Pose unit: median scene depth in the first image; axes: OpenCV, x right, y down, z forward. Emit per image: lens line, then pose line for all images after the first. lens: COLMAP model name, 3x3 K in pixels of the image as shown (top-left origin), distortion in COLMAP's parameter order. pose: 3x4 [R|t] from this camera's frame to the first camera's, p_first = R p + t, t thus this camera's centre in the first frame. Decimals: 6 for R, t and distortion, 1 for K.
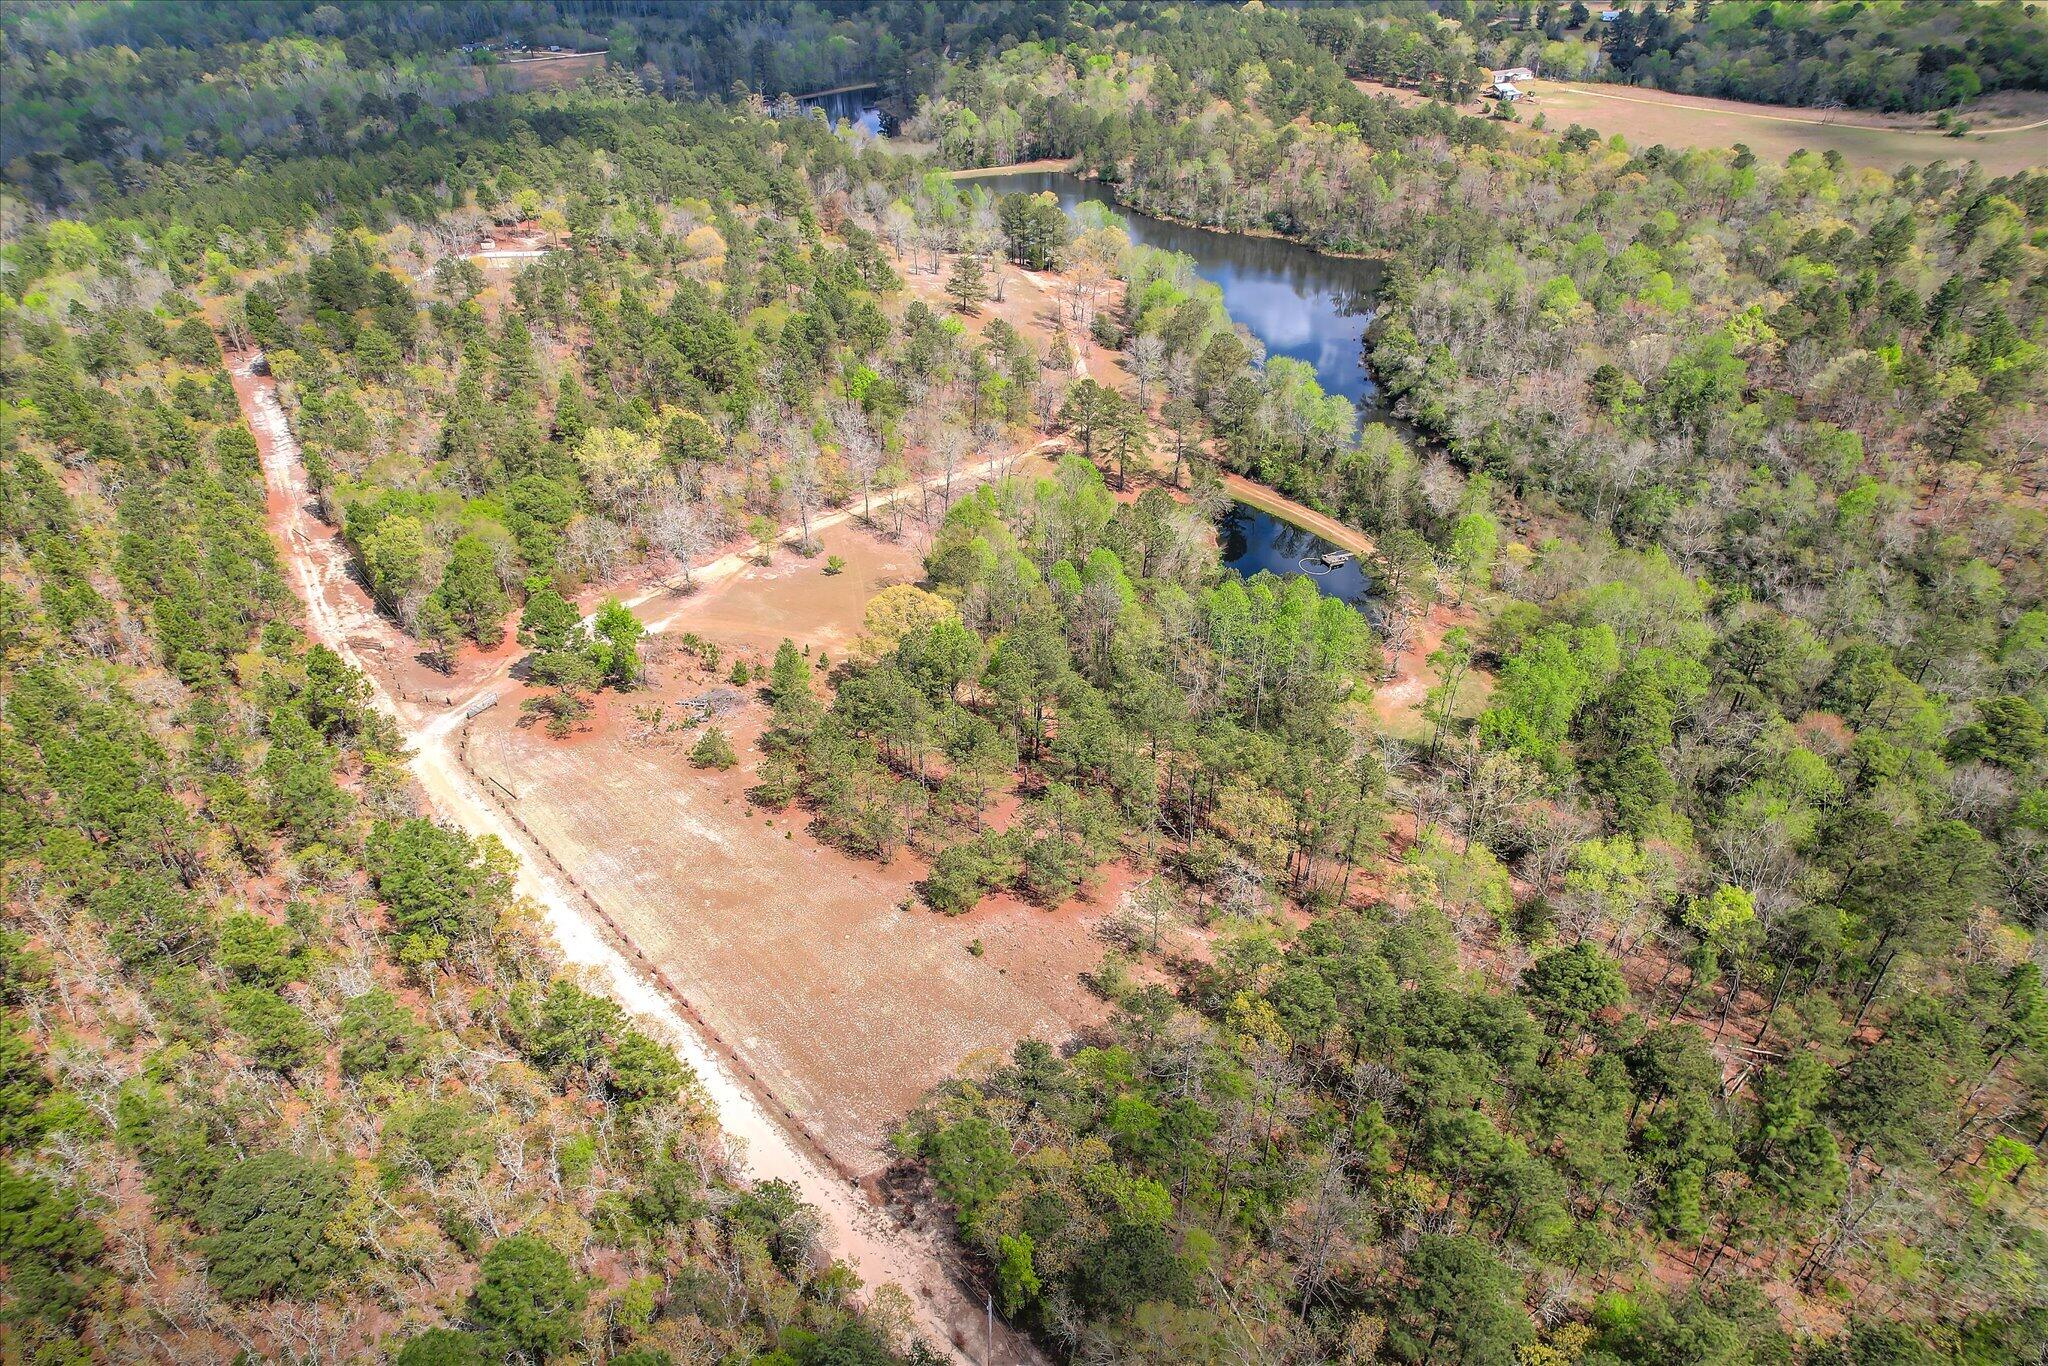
lens RADIAL K [[1317.6, 0, 1005.7], [0, 1317.6, 685.0], [0, 0, 1]] dist [-0.075594, 0.076121]
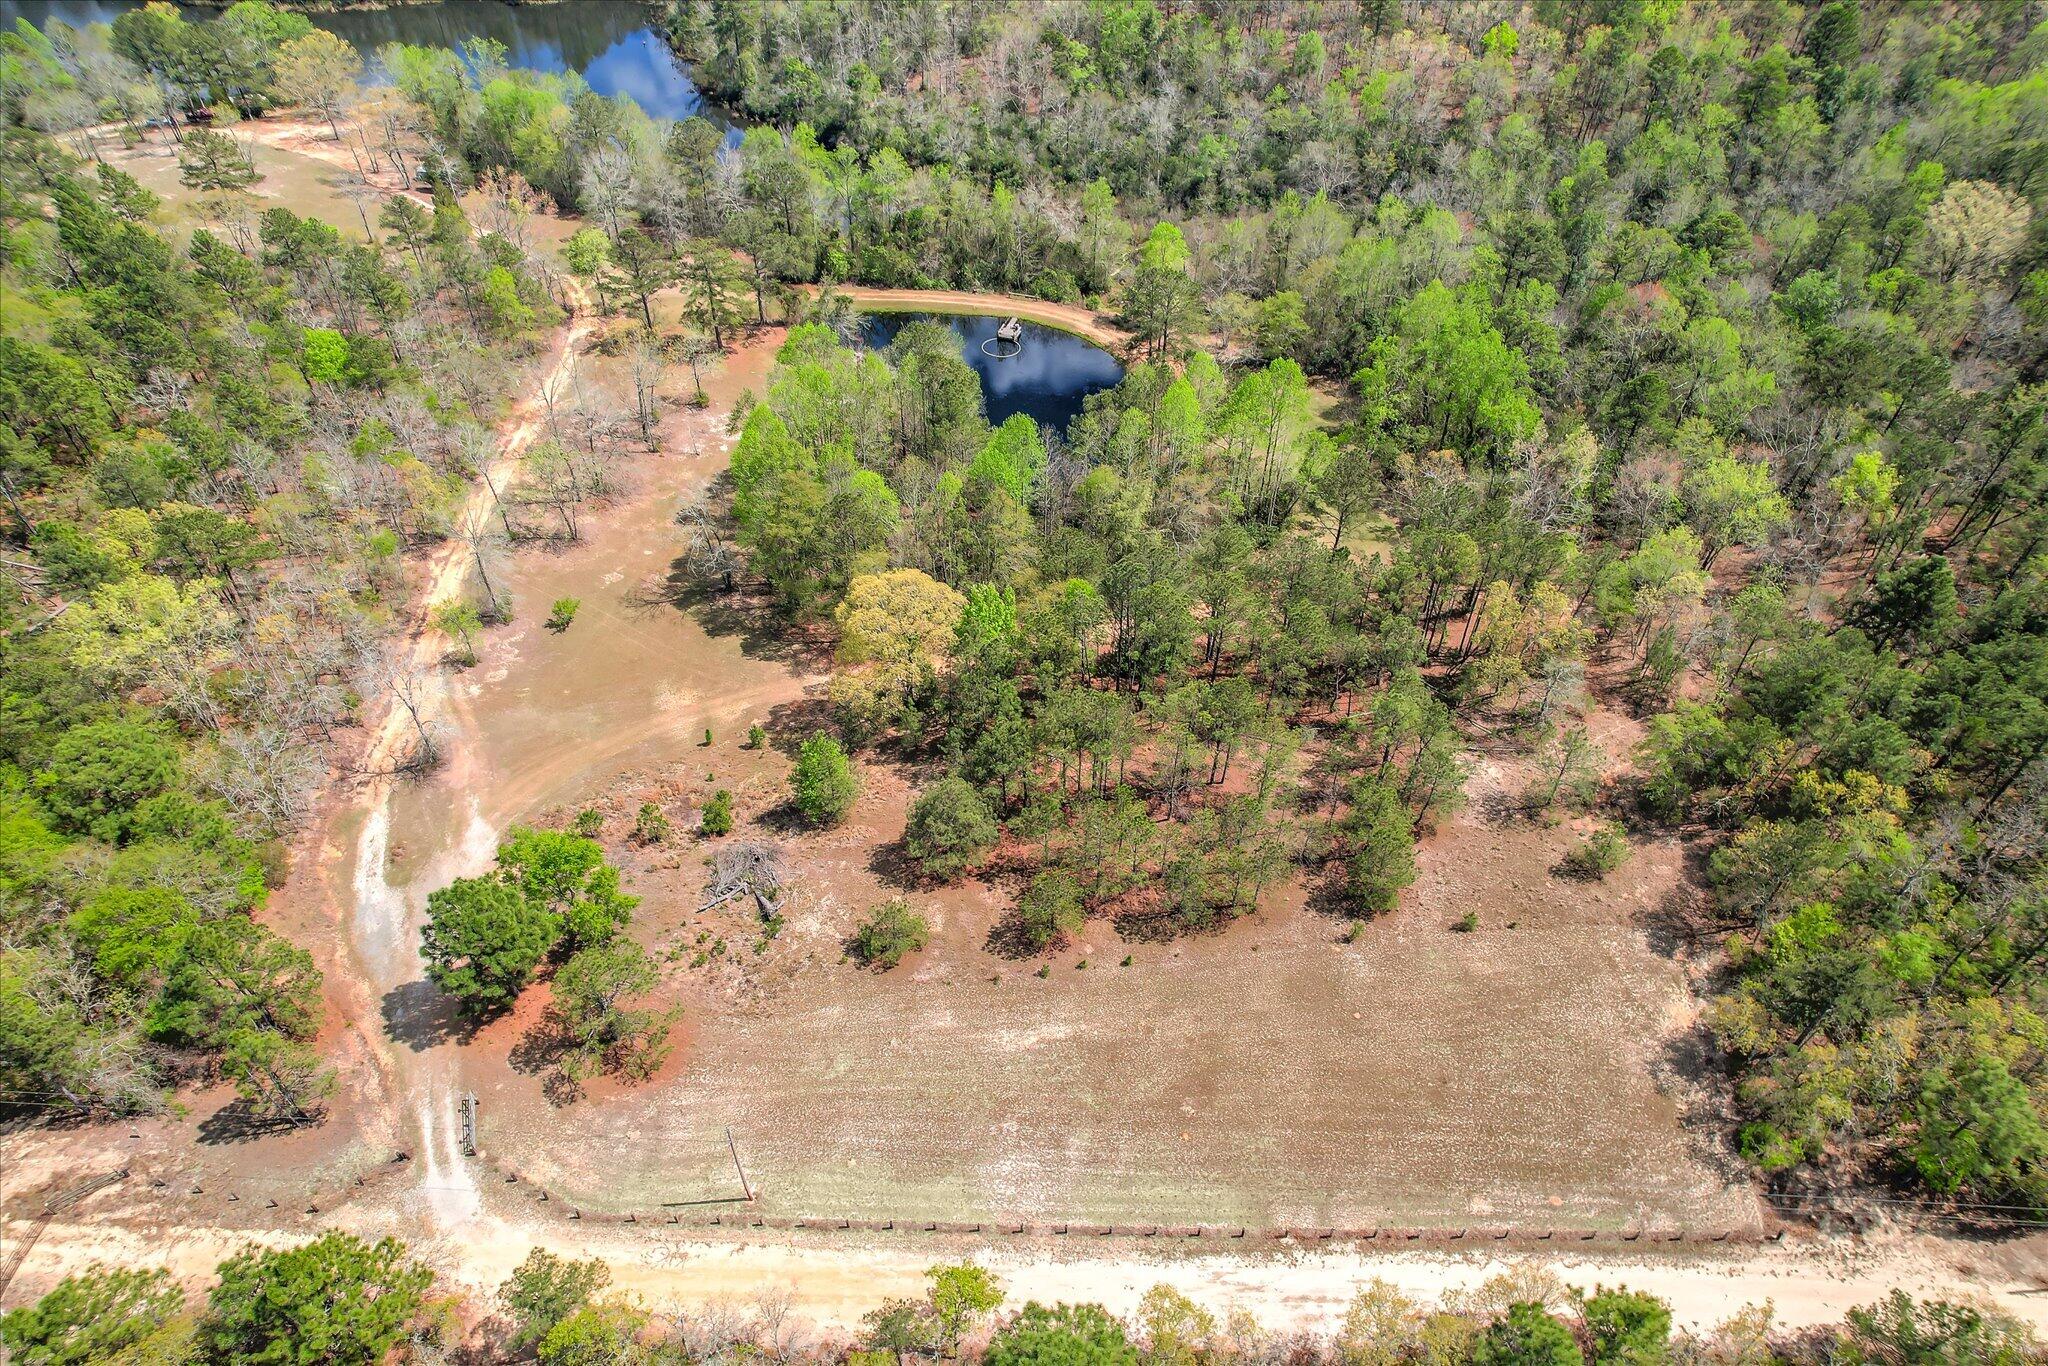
lens RADIAL K [[1317.6, 0, 1005.7], [0, 1317.6, 685.0], [0, 0, 1]] dist [-0.075594, 0.076121]
pose [[0.685913, -0.509863, 0.519194, -0.501312], [0.403602, 0.860245, 0.311582, -0.259095], [-0.605498, -0.004171, 0.795836, 0.480360]]
